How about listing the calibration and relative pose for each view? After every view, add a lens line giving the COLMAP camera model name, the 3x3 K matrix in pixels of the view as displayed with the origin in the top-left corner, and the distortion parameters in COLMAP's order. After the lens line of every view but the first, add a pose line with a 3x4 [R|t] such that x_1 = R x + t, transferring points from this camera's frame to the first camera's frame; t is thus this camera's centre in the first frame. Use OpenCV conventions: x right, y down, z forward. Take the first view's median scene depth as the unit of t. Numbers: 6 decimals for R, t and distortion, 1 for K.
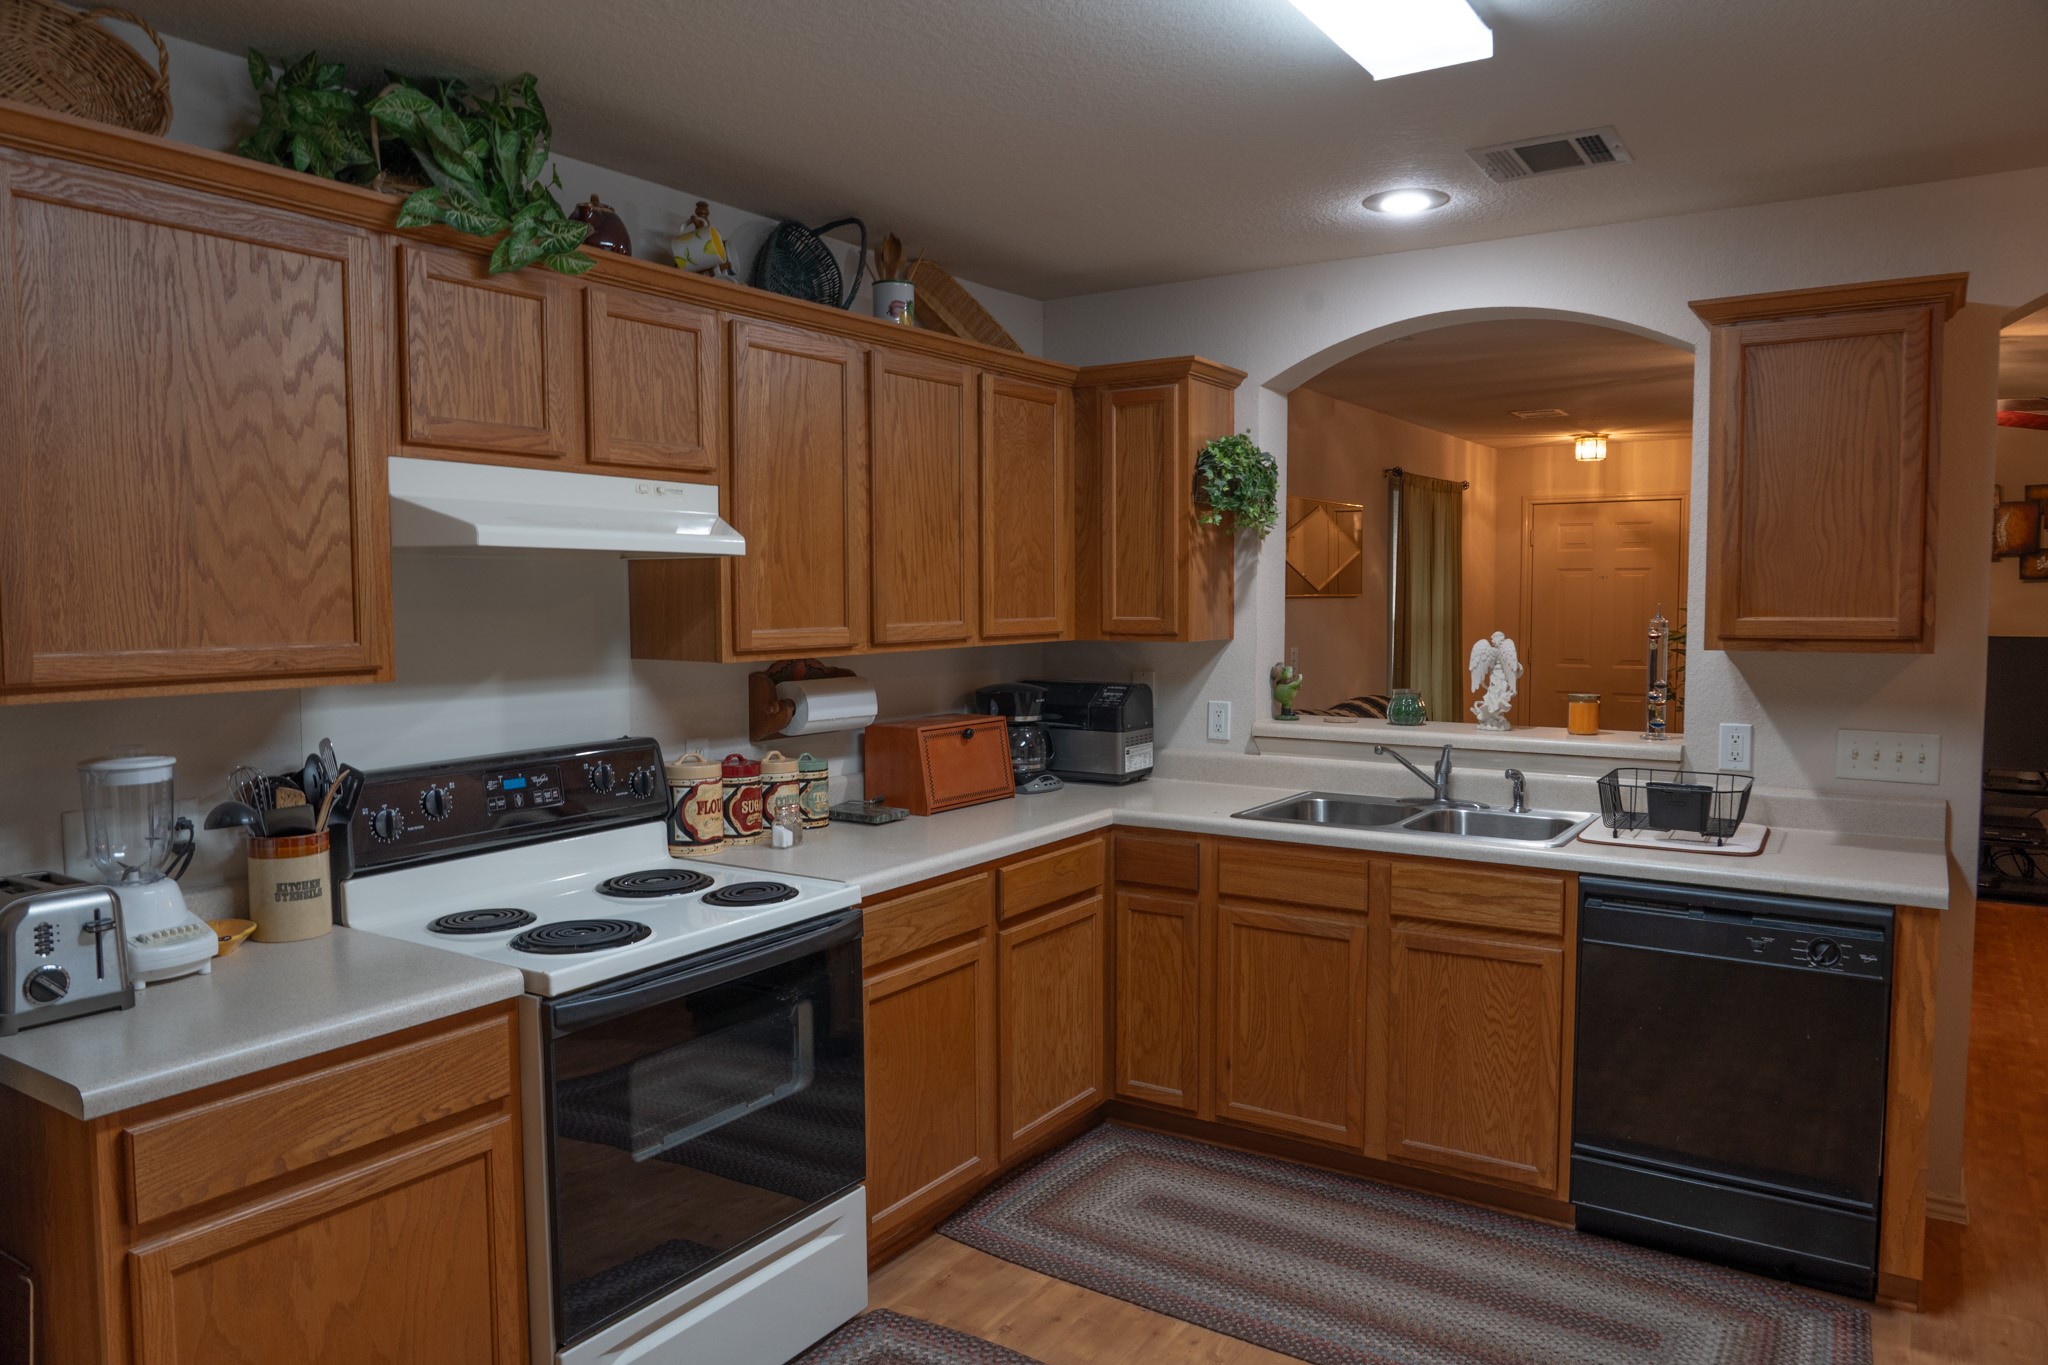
lens RADIAL K [[1383.4, 0, 1021.6], [0, 1383.4, 680.9], [0, 0, 1]] dist [-0.010719, 0.000360]
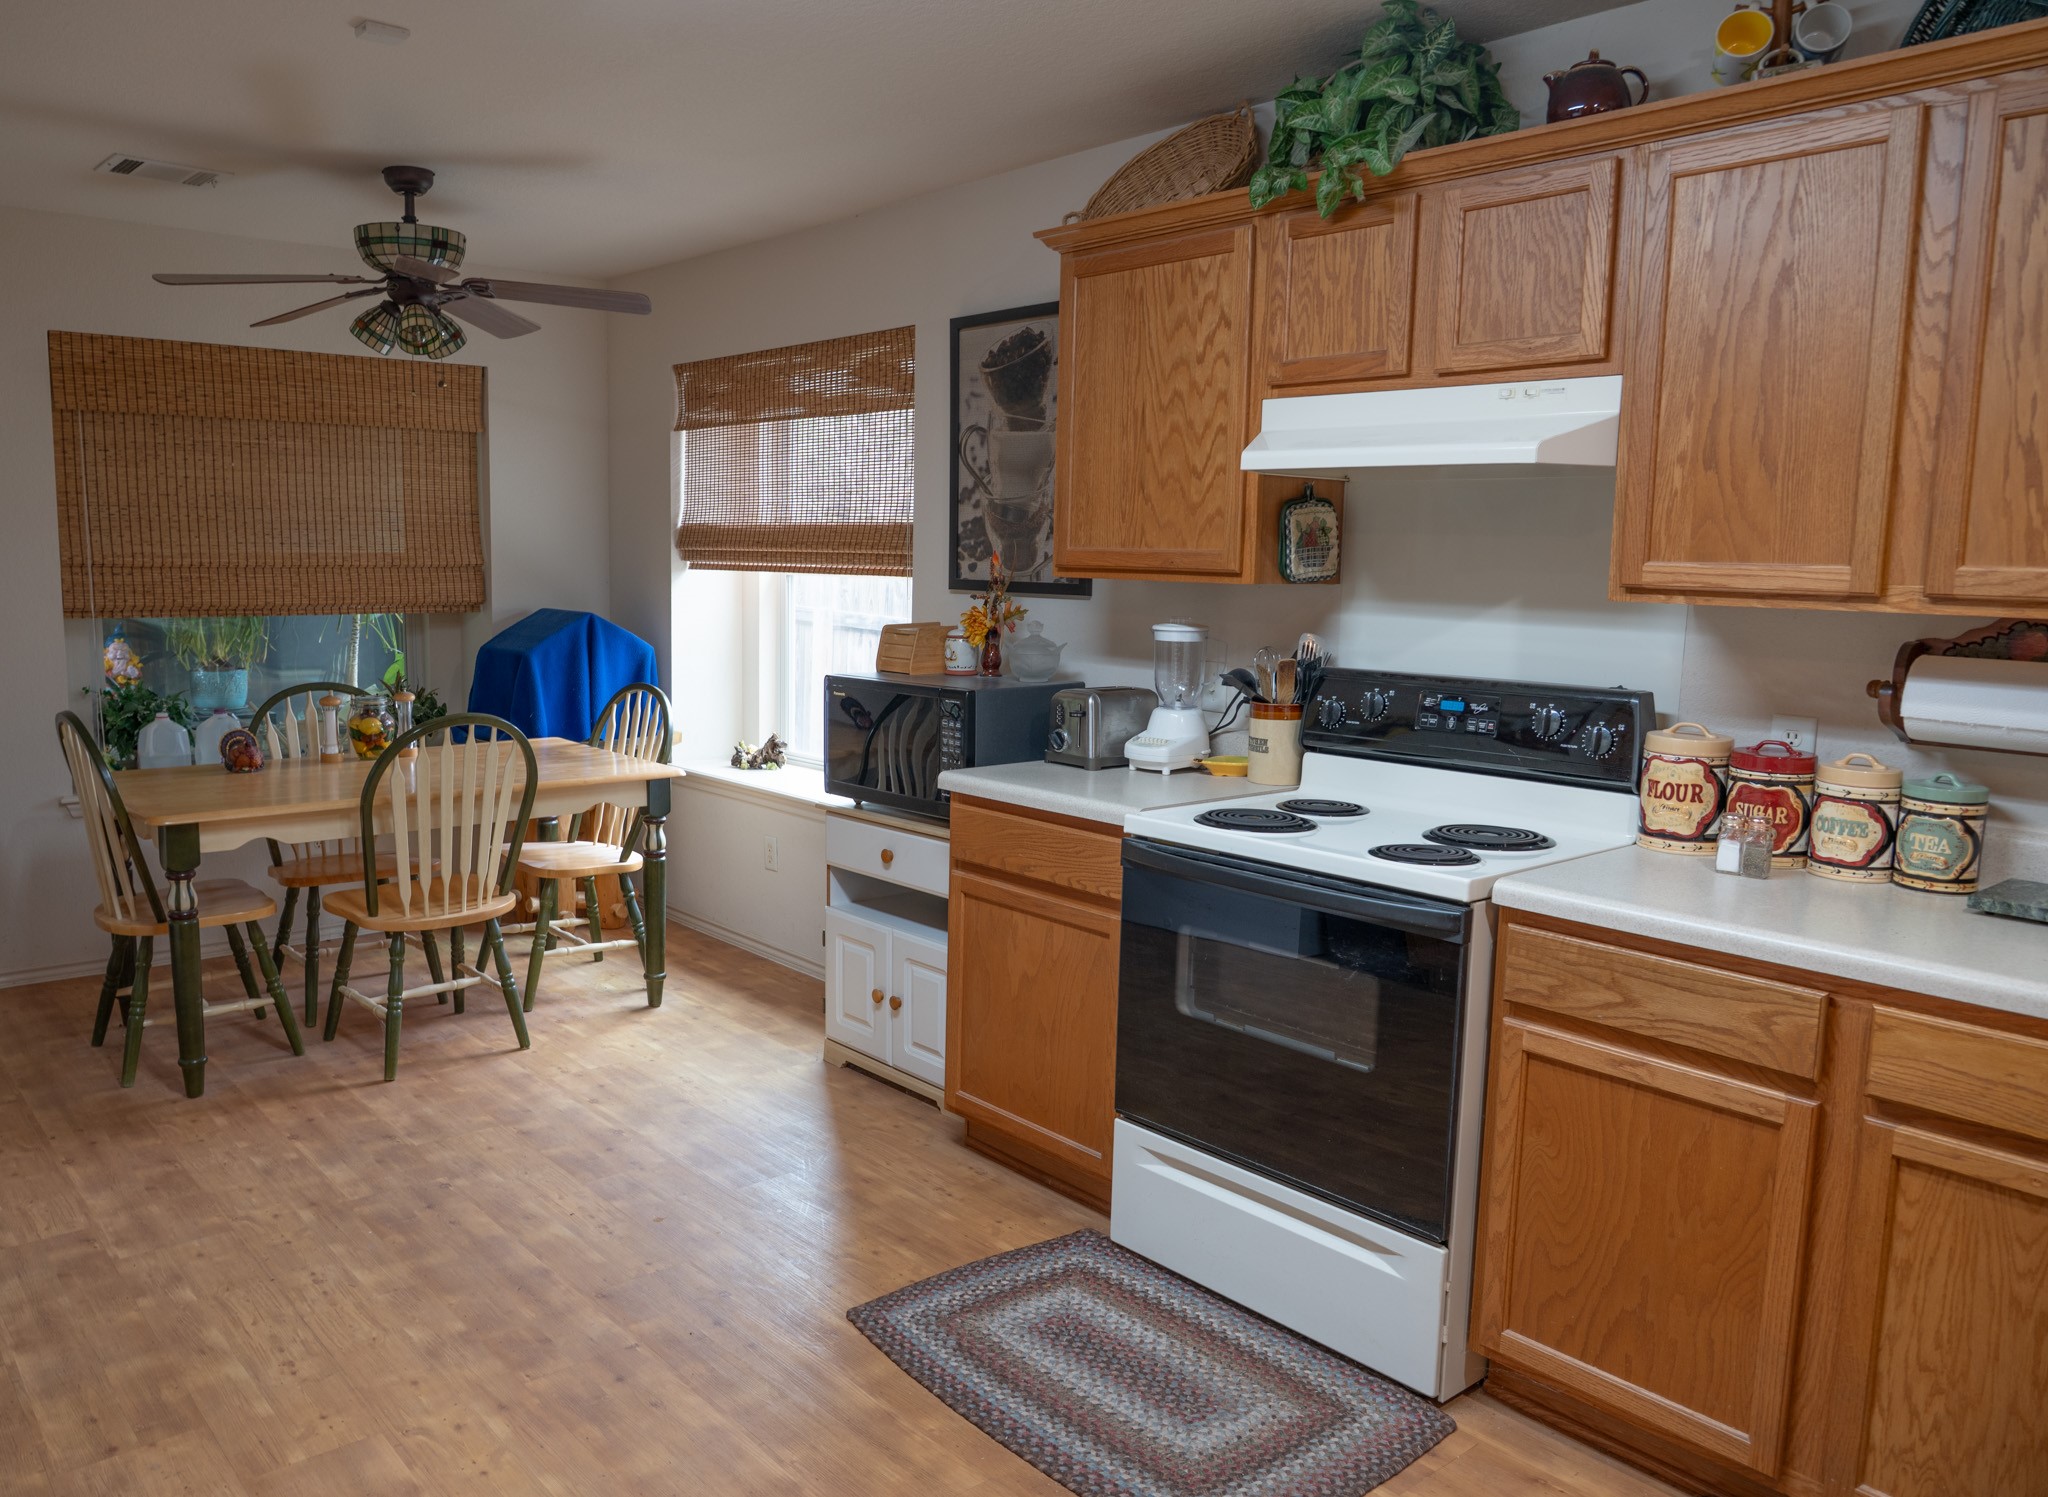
lens RADIAL K [[1561.1, 0, 1019.7], [0, 1561.1, 754.0], [0, 0, 1]] dist [-0.009674, -0.006734]
pose [[-0.272976, 0.123923, -0.954006, 0.893276], [-0.079368, 0.985387, 0.150709, -0.041287], [0.958741, 0.116857, -0.259151, 1.104295]]
